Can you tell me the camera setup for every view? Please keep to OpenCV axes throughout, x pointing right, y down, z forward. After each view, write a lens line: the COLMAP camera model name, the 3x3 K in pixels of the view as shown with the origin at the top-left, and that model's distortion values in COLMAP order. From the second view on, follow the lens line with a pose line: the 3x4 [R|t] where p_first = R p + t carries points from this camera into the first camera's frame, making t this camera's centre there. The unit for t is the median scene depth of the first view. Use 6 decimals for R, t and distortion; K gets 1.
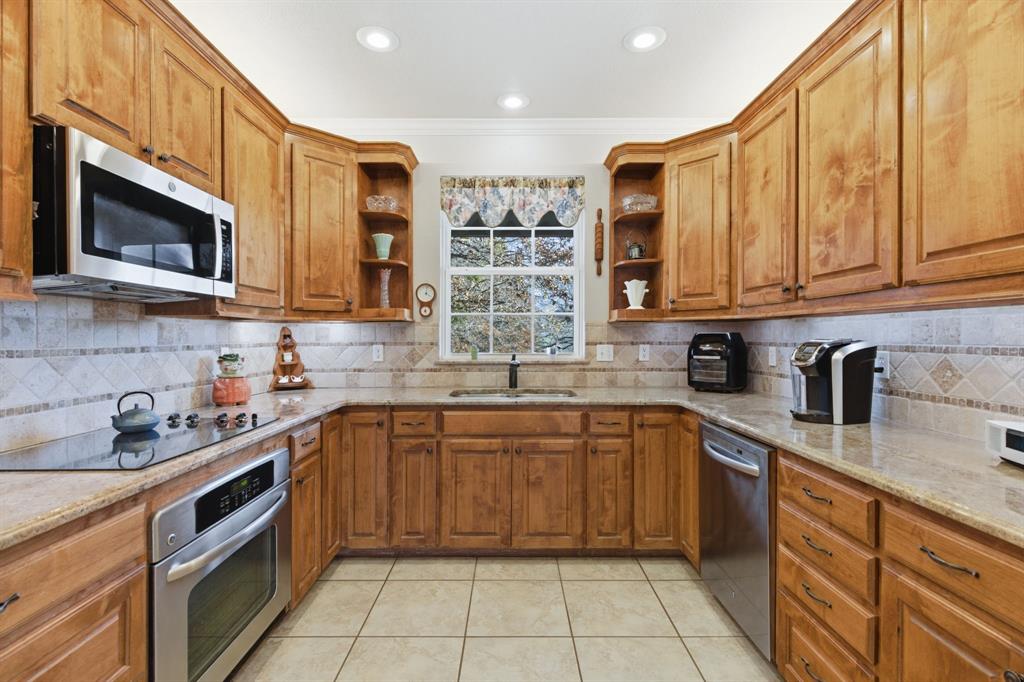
lens RADIAL K [[460.1, 0, 510.5], [0, 460.1, 336.6], [0, 0, 1]] dist [-0.004795, 0.000703]
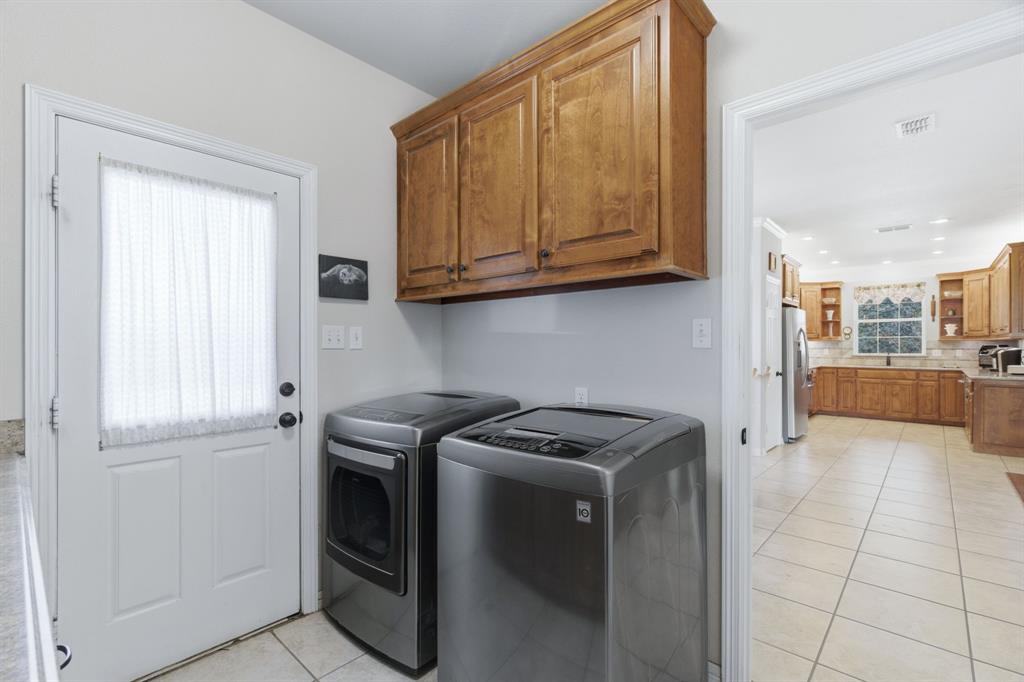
lens RADIAL K [[460.1, 0, 507.6], [0, 460.1, 341.5], [0, 0, 1]] dist [-0.004795, 0.000703]
pose [[0.735495, -0.002376, -0.677526, 0.191429], [-0.004443, 0.999955, -0.008330, 0.004790], [0.677515, 0.009137, 0.735452, -2.535101]]
